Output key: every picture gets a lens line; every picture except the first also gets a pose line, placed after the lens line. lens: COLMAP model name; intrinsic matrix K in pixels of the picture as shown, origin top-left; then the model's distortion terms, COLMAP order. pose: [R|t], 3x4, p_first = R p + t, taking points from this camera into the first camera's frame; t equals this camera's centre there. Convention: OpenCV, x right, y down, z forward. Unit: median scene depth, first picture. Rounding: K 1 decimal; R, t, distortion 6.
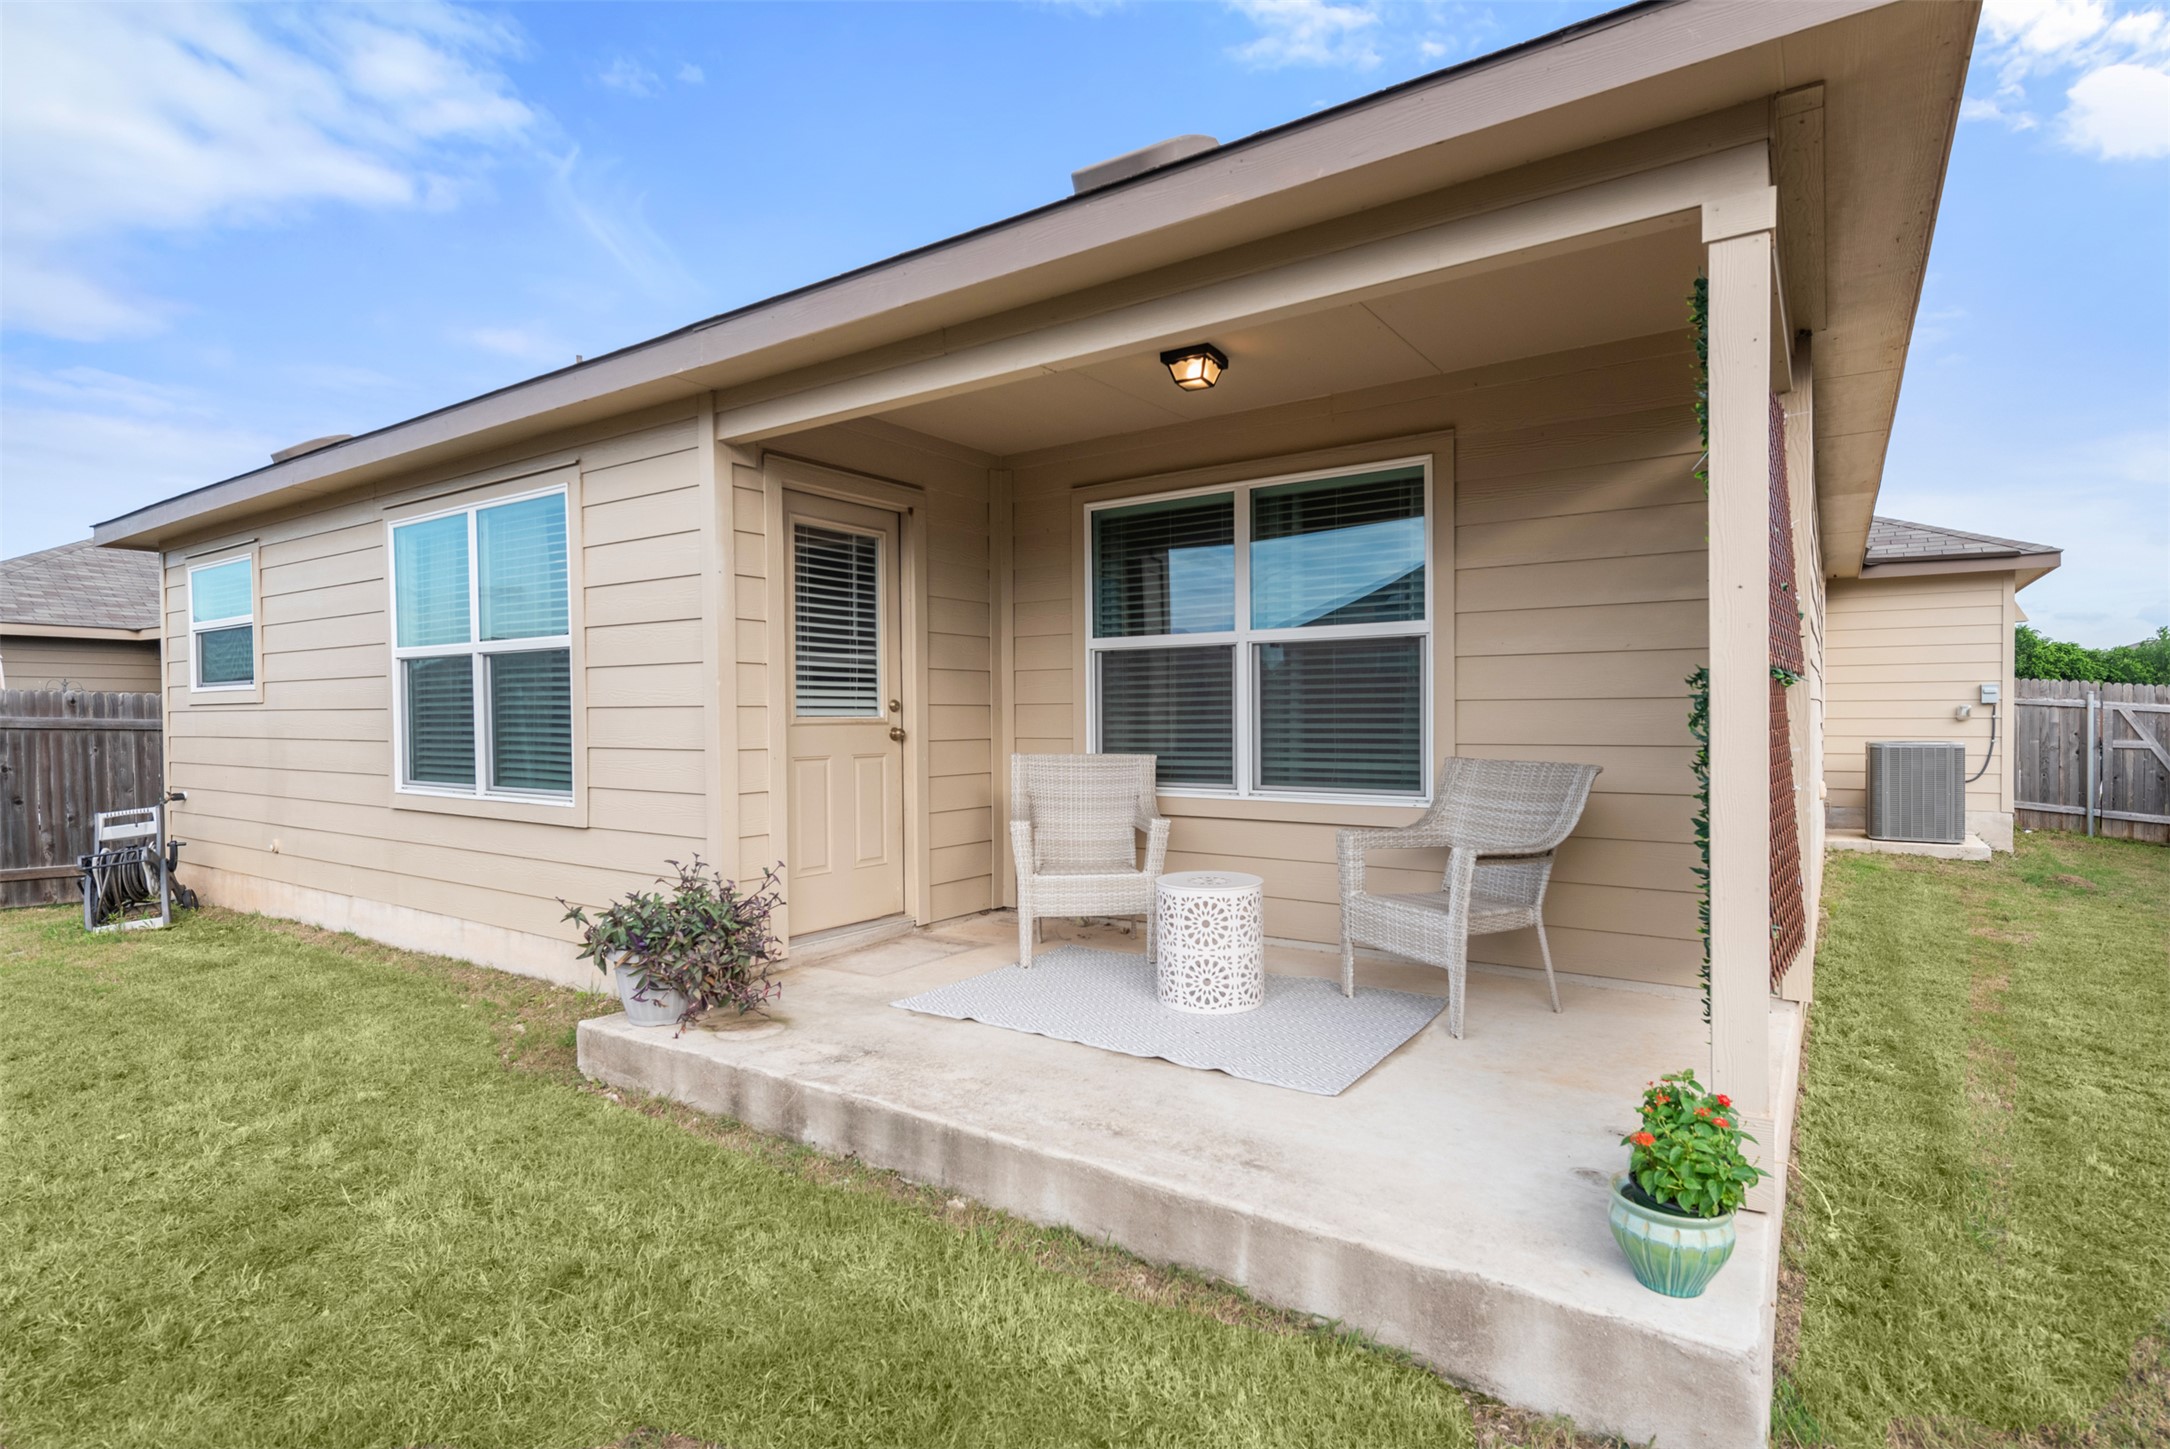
lens RADIAL K [[1069.2, 0, 1085.0], [0, 1069.2, 724.5], [0, 0, 1]] dist [0.014697, -0.000048]
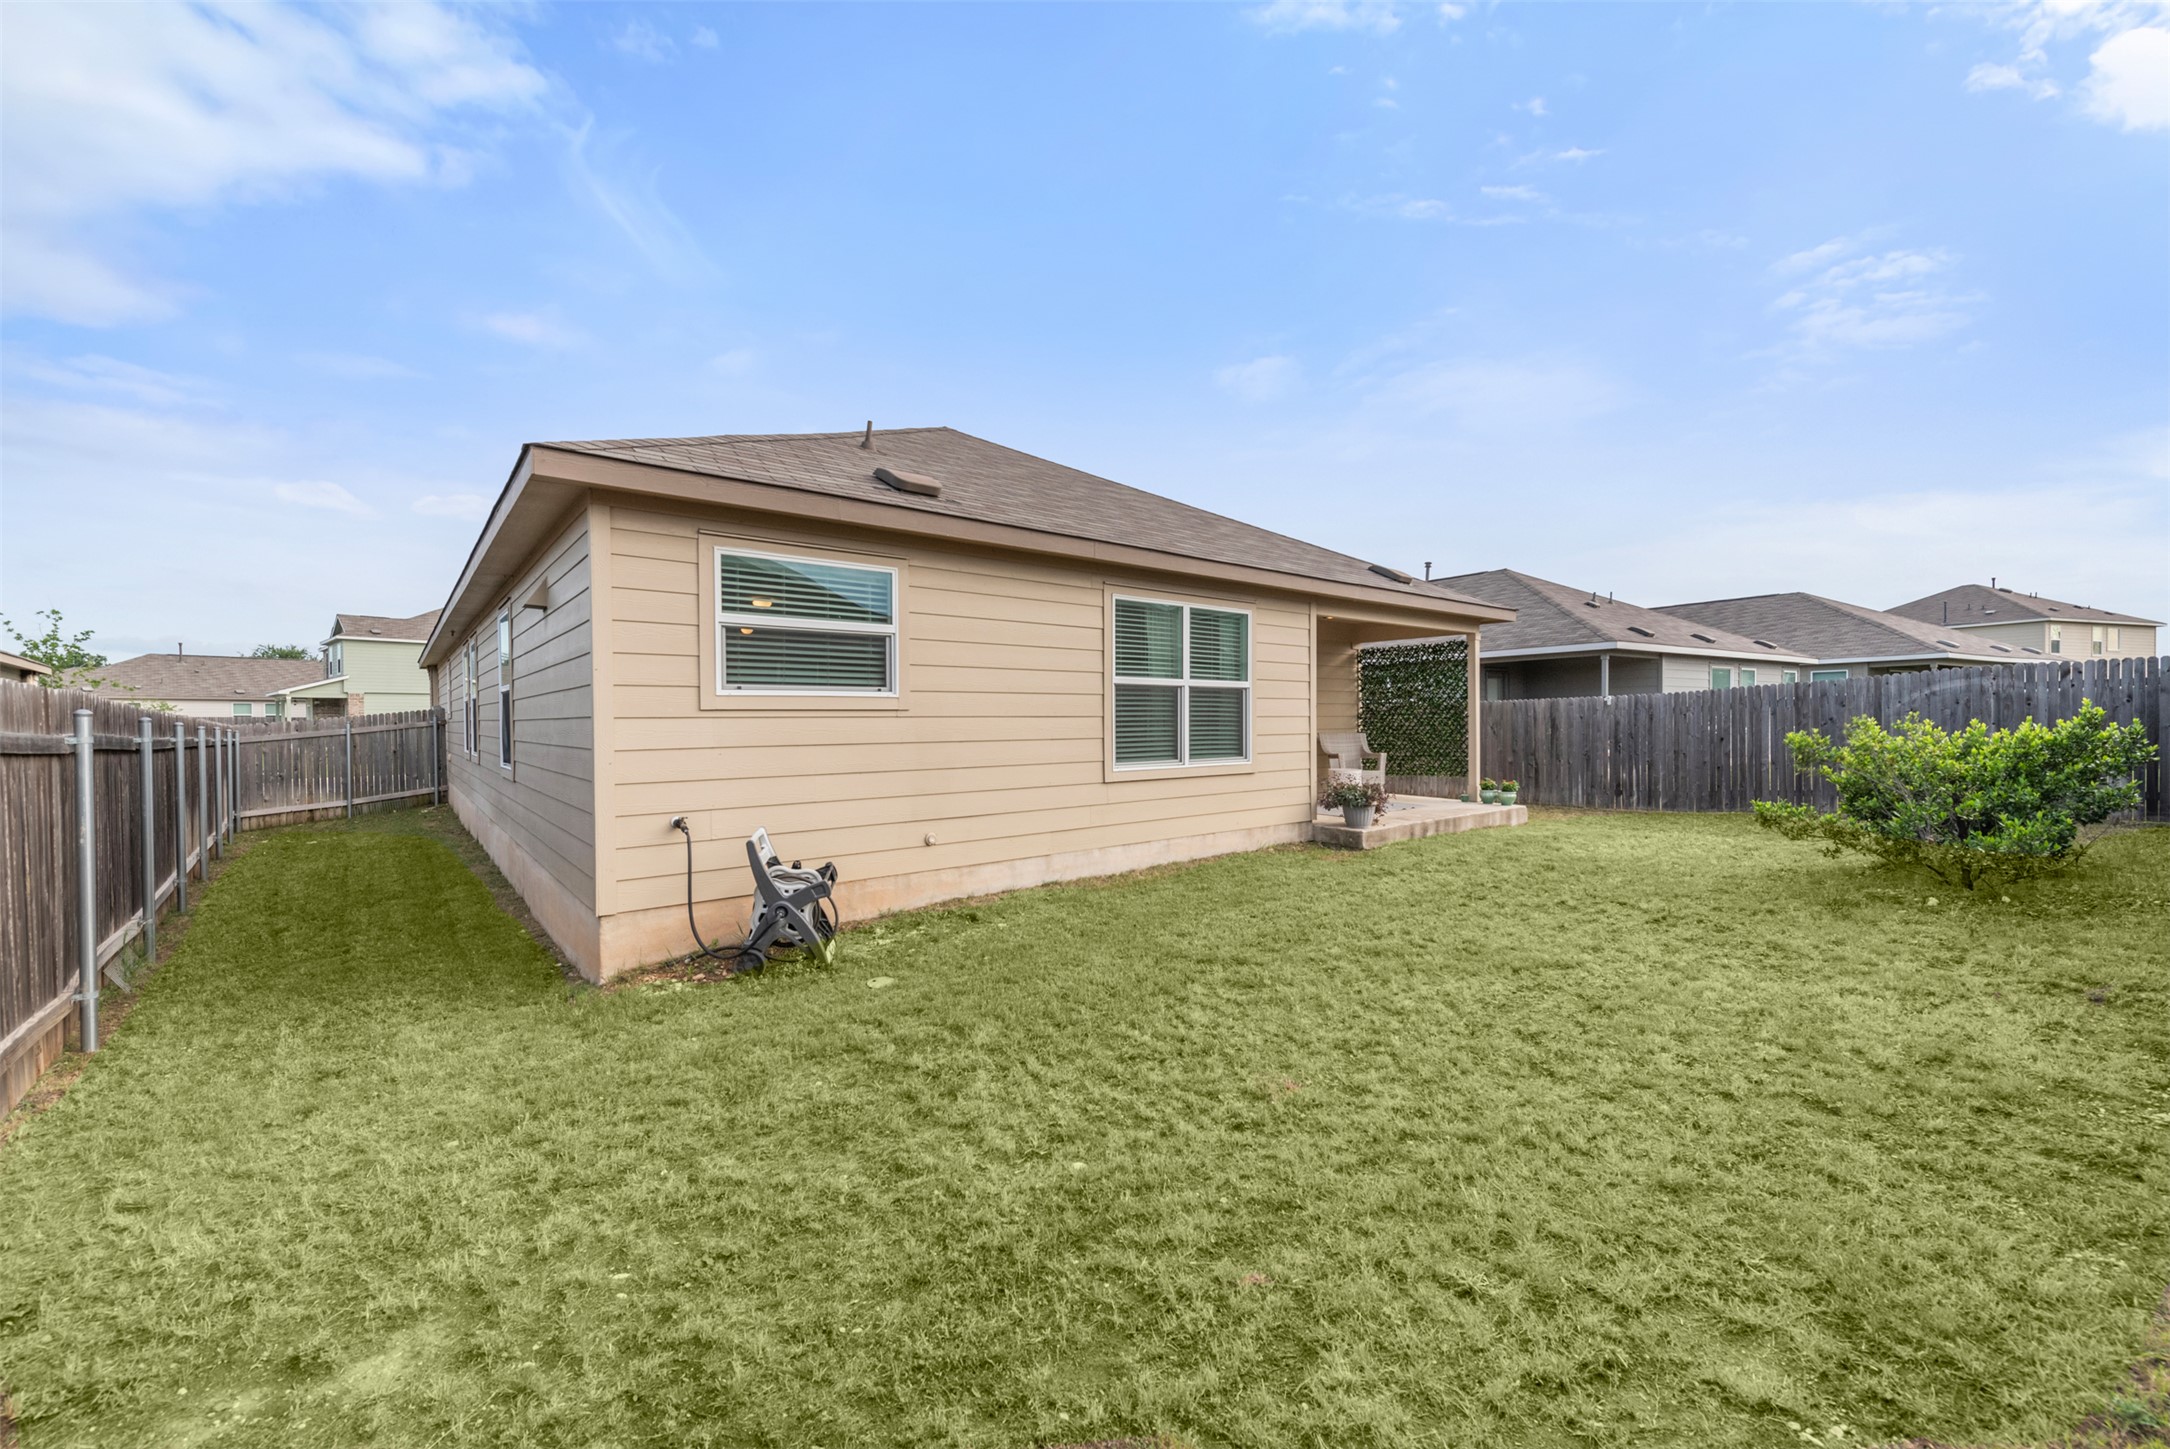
lens RADIAL K [[848.3, 0, 1085.0], [0, 848.3, 724.5], [0, 0, 1]] dist [0.000033, -0.000010]
pose [[0.271084, -0.013115, 0.962466, -2.046211], [0.003007, 0.999914, 0.012778, -0.020661], [-0.962551, -0.000570, 0.271100, 0.812835]]
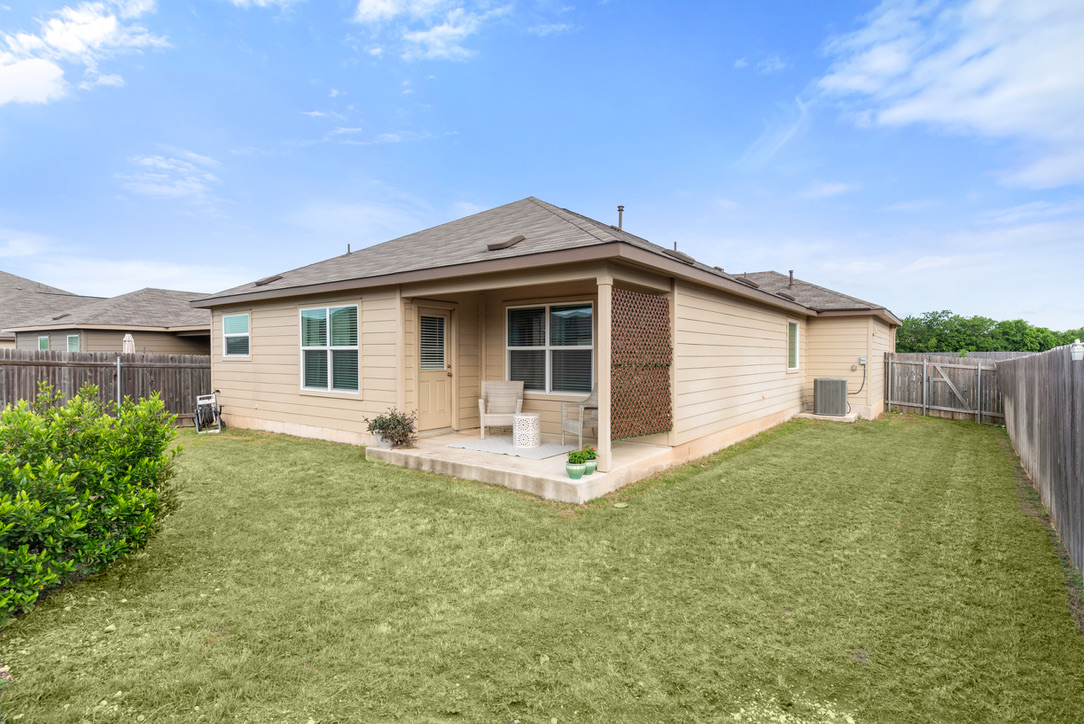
lens RADIAL K [[534.1, 0, 542.0], [0, 534.1, 362.0], [0, 0, 1]] dist [0.014697, -0.000048]
pose [[0.999339, 0.009369, -0.035136, 0.183566], [-0.009392, 0.999956, -0.000507, -0.033720], [0.035130, 0.000837, 0.999382, -0.713668]]
